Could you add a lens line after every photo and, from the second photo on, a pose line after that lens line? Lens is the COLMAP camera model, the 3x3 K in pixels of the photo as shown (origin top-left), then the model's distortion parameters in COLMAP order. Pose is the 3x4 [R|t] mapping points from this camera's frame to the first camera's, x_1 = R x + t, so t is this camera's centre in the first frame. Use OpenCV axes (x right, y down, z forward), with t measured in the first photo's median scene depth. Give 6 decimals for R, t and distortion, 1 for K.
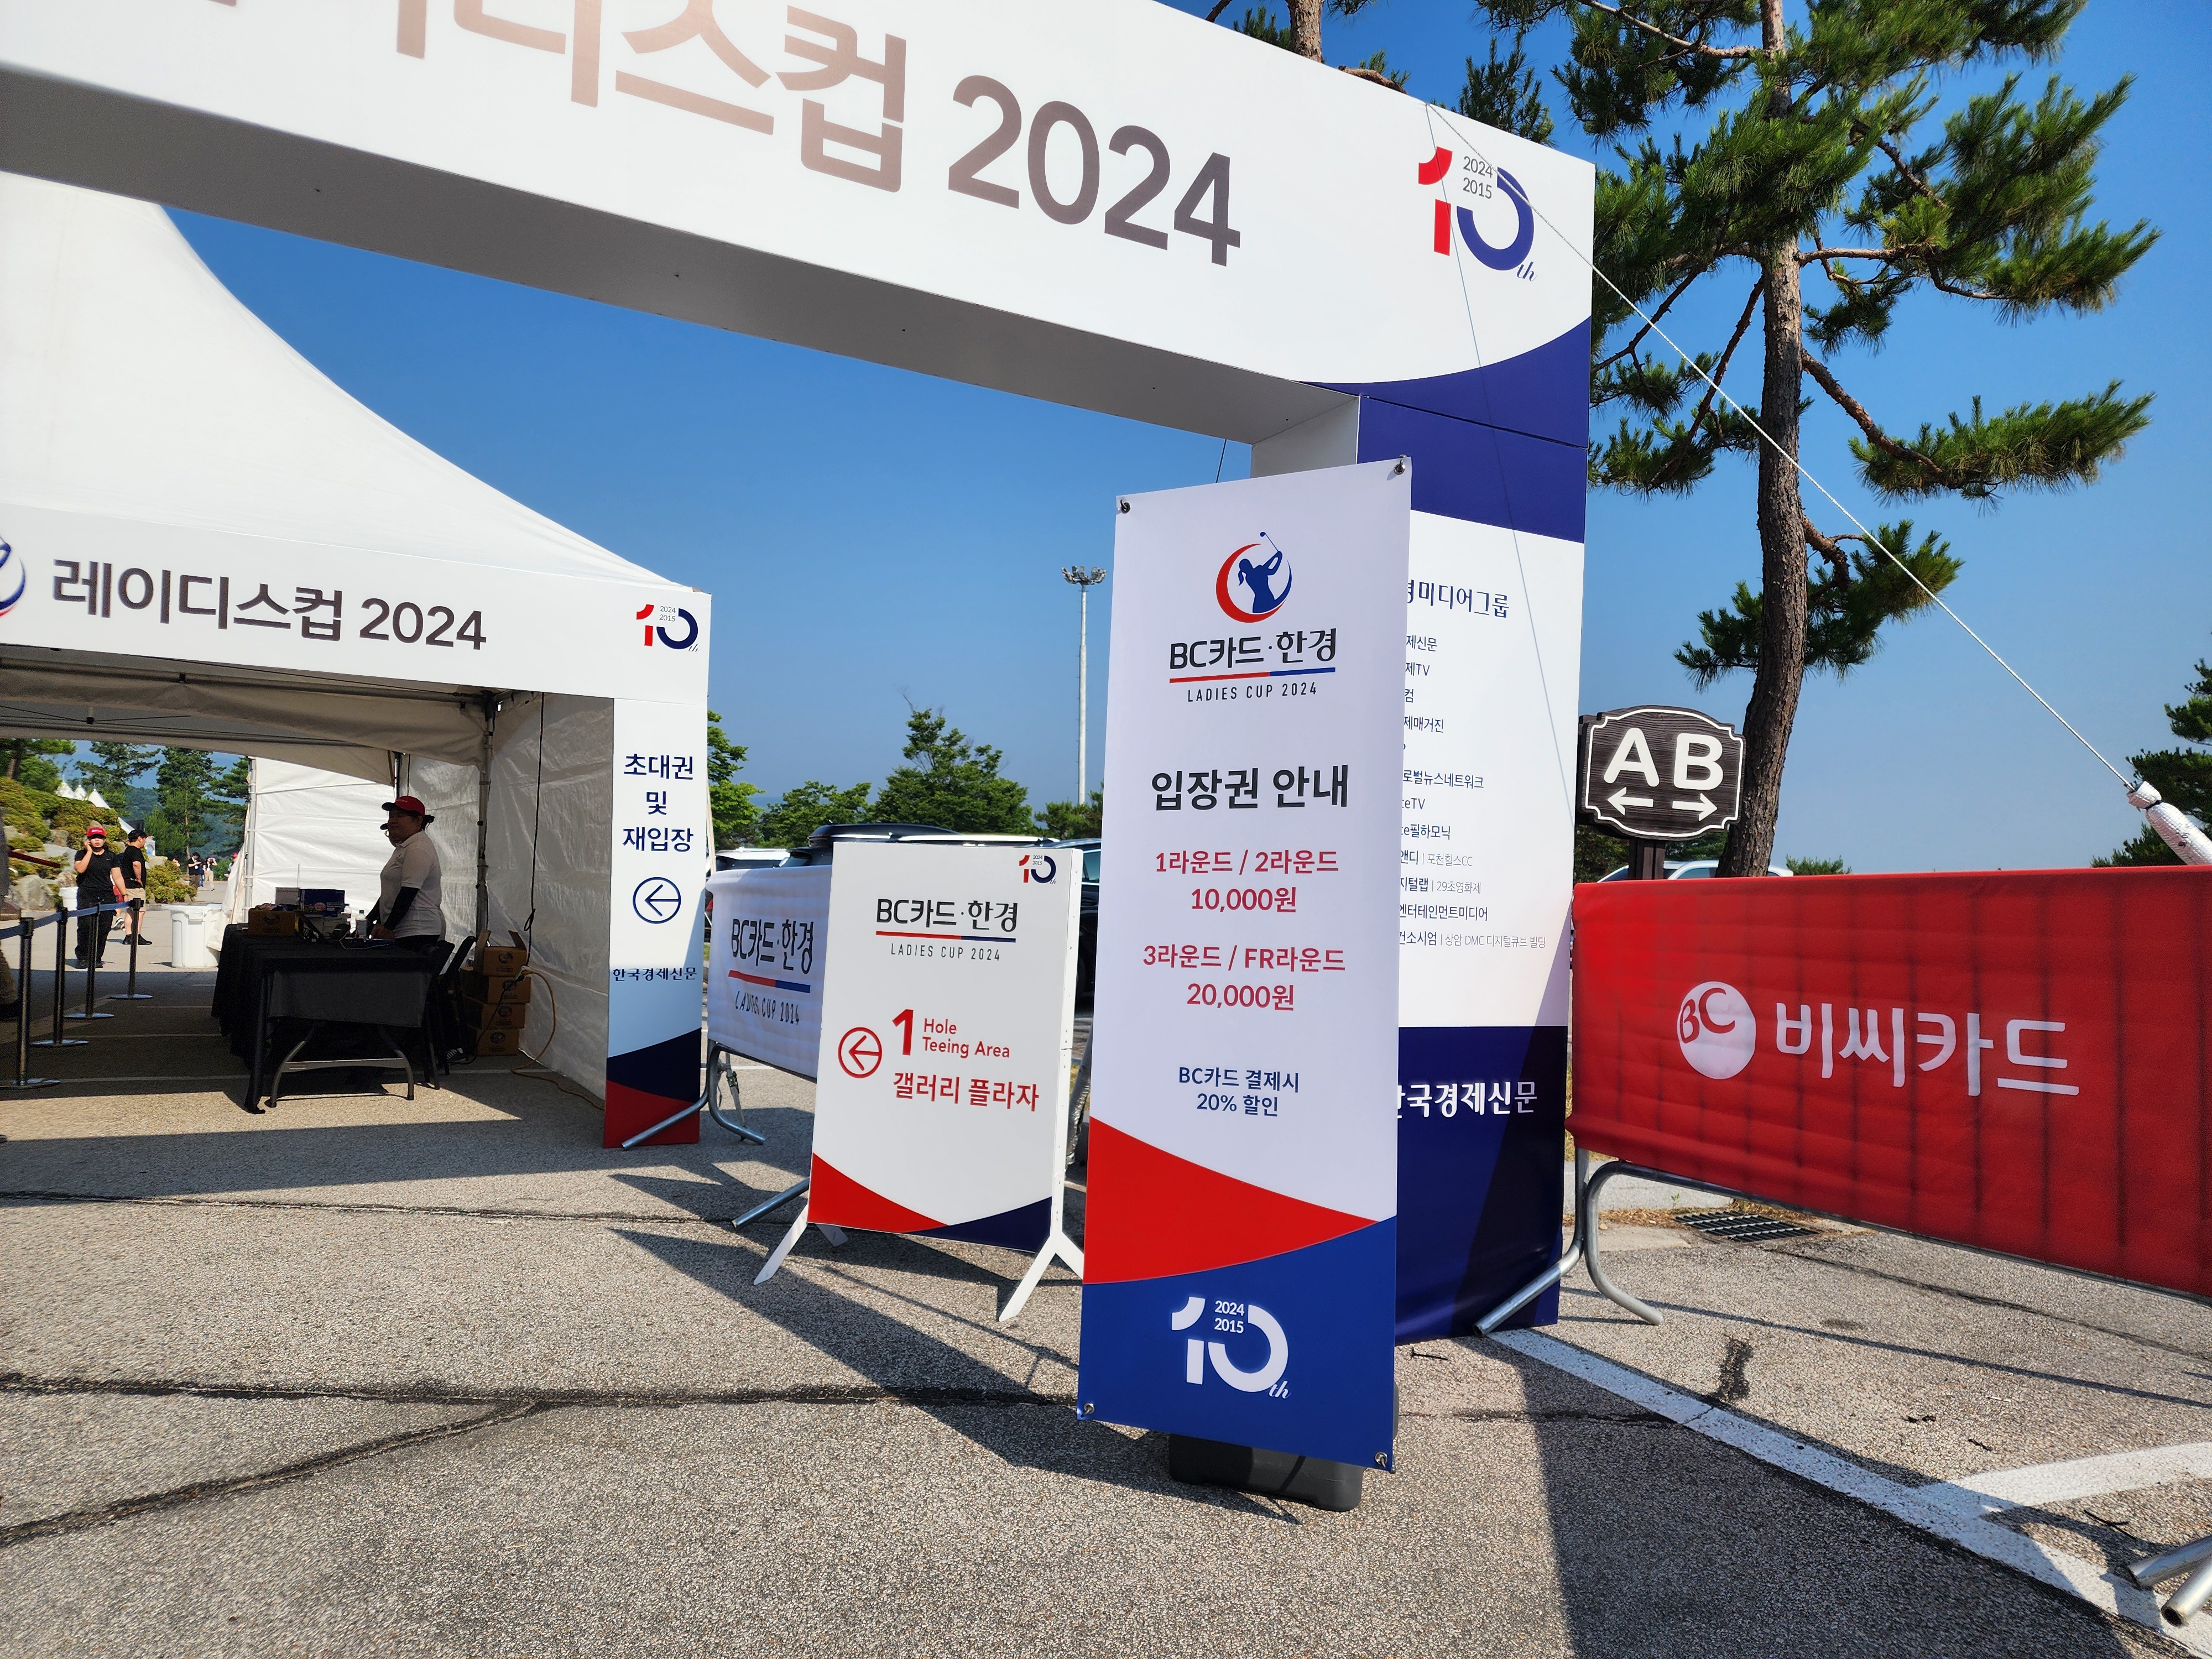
lens RADIAL K [[1493.3, 0, 1113.3], [0, 1493.3, 871.3], [0, 0, 1]] dist [0.088350, -0.000325]
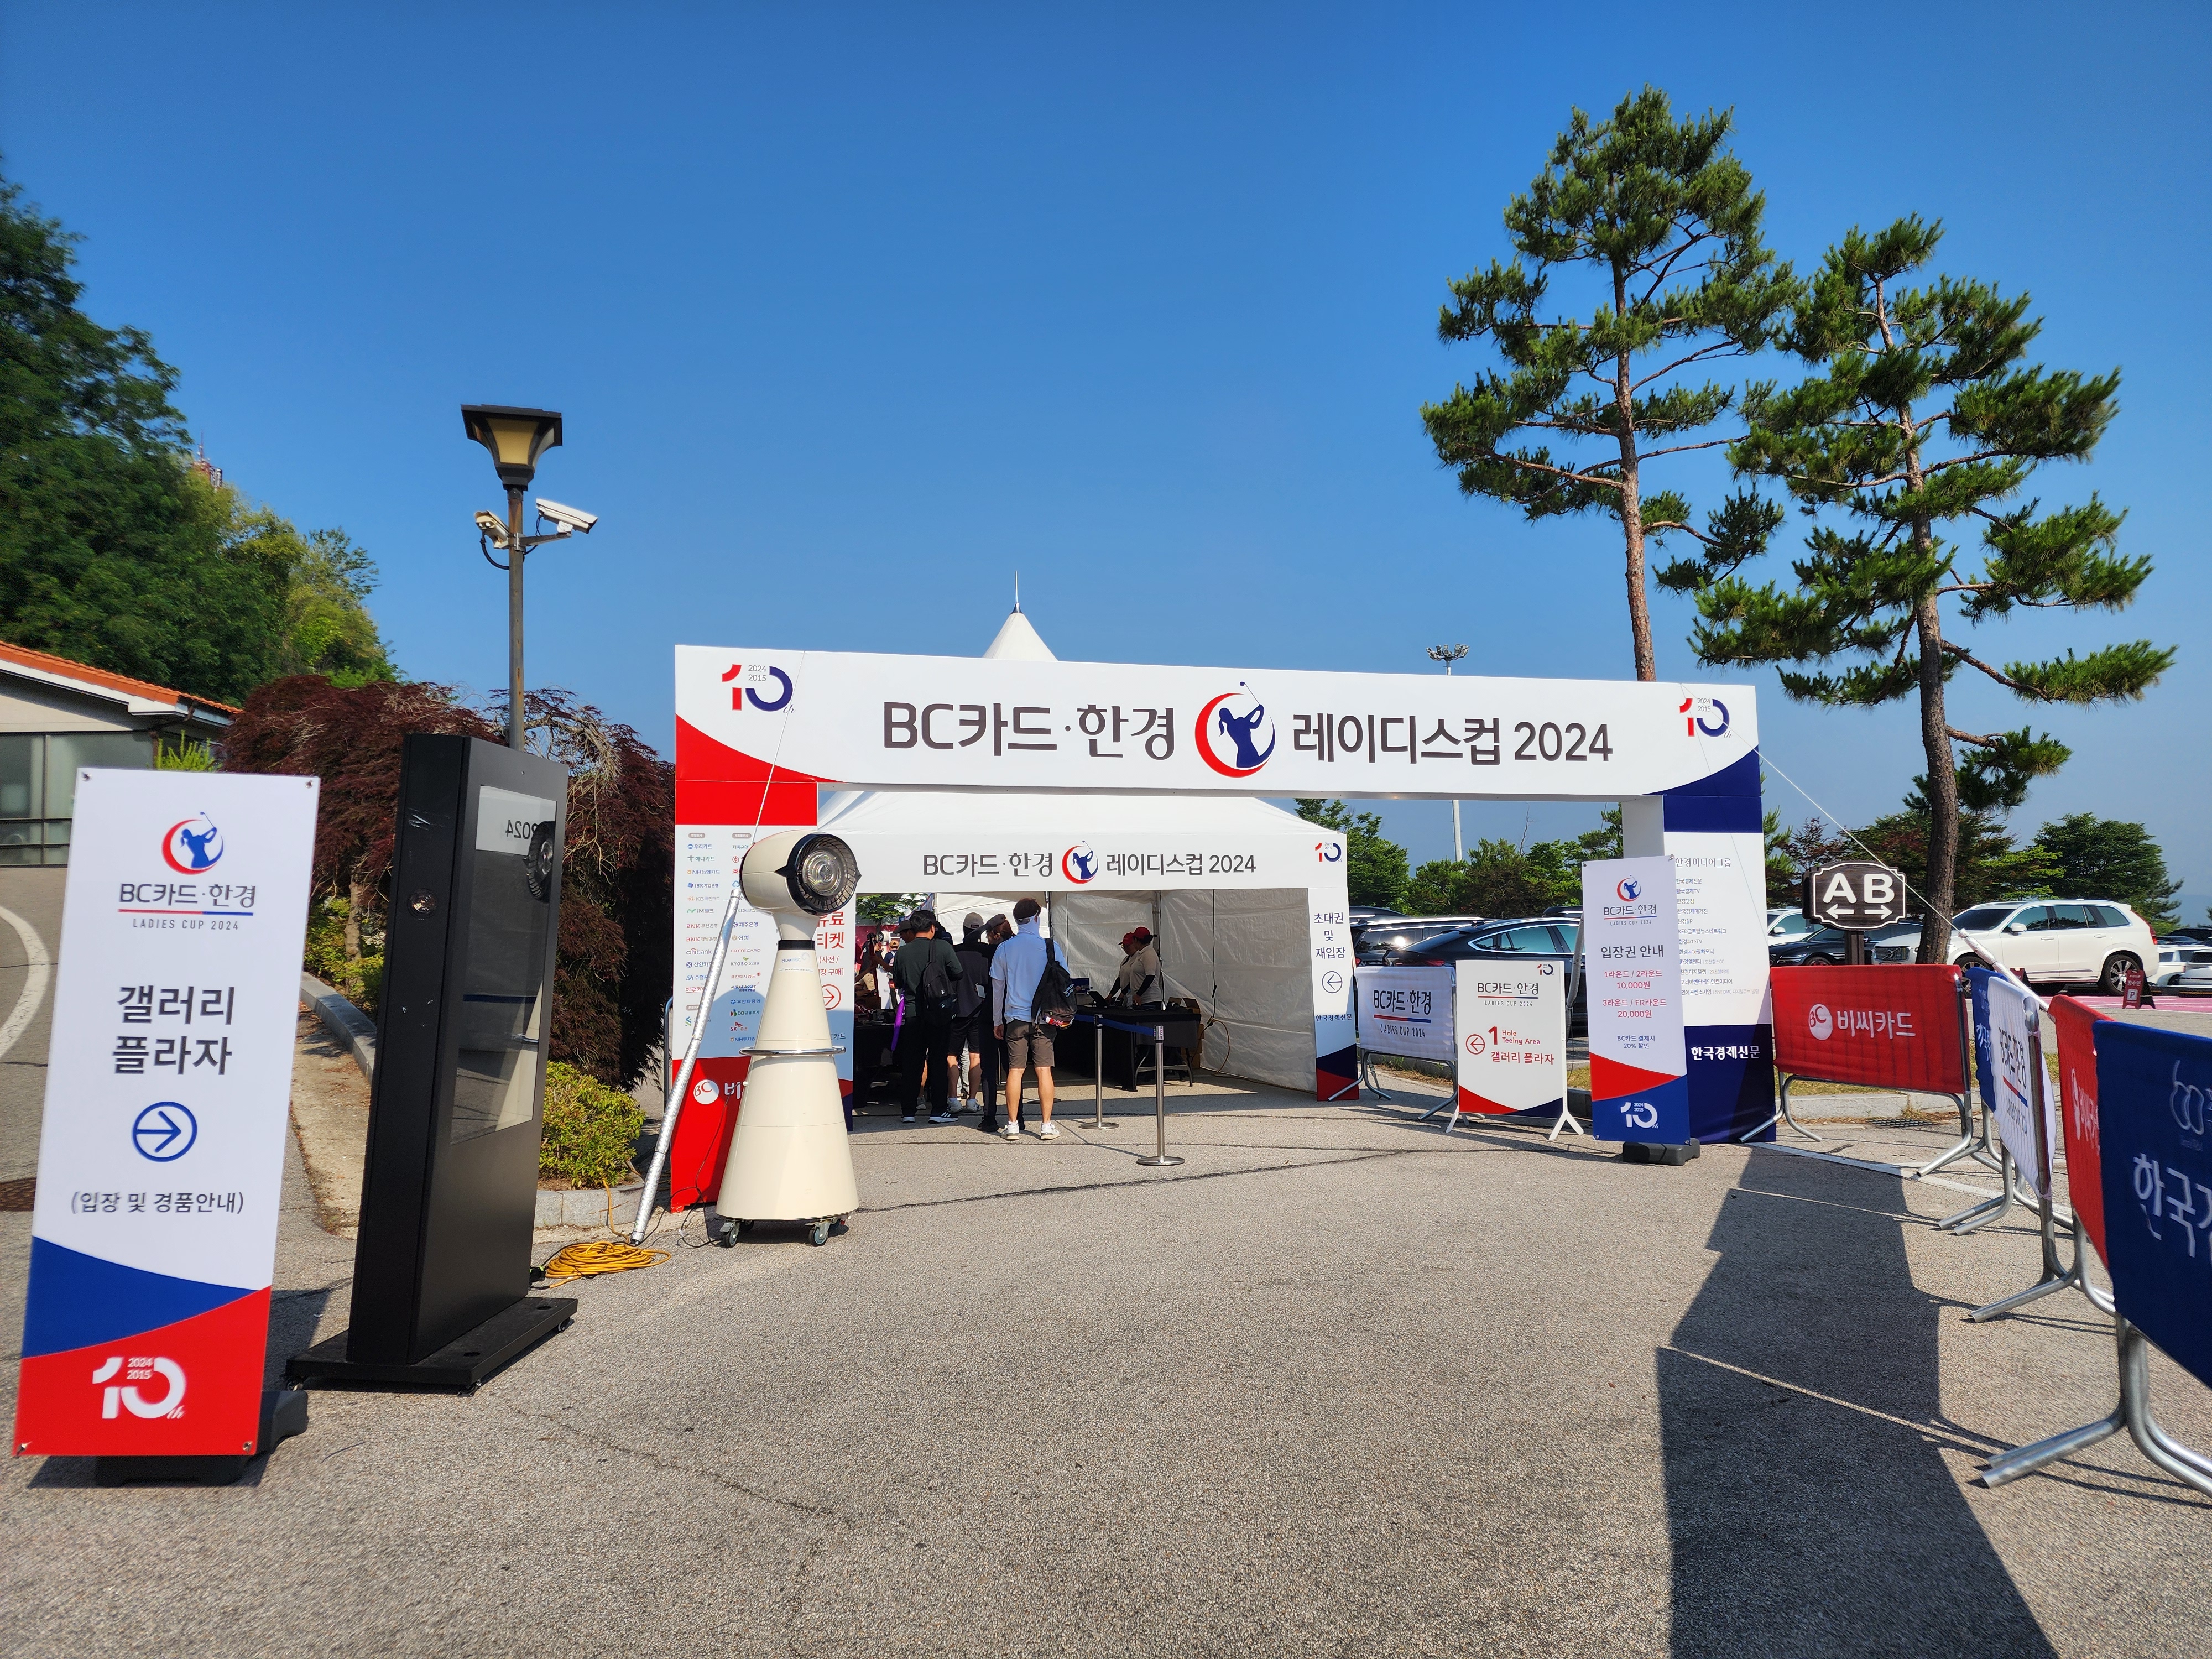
lens RADIAL K [[1472.7, 0, 1106.0], [0, 1472.7, 829.5], [0, 0, 1]] dist [0.053245, -0.019238]
pose [[0.967875, -0.067181, -0.242290, -0.157154], [0.052250, 0.996347, -0.067543, -0.114233], [0.245943, 0.052714, 0.967850, -1.740522]]
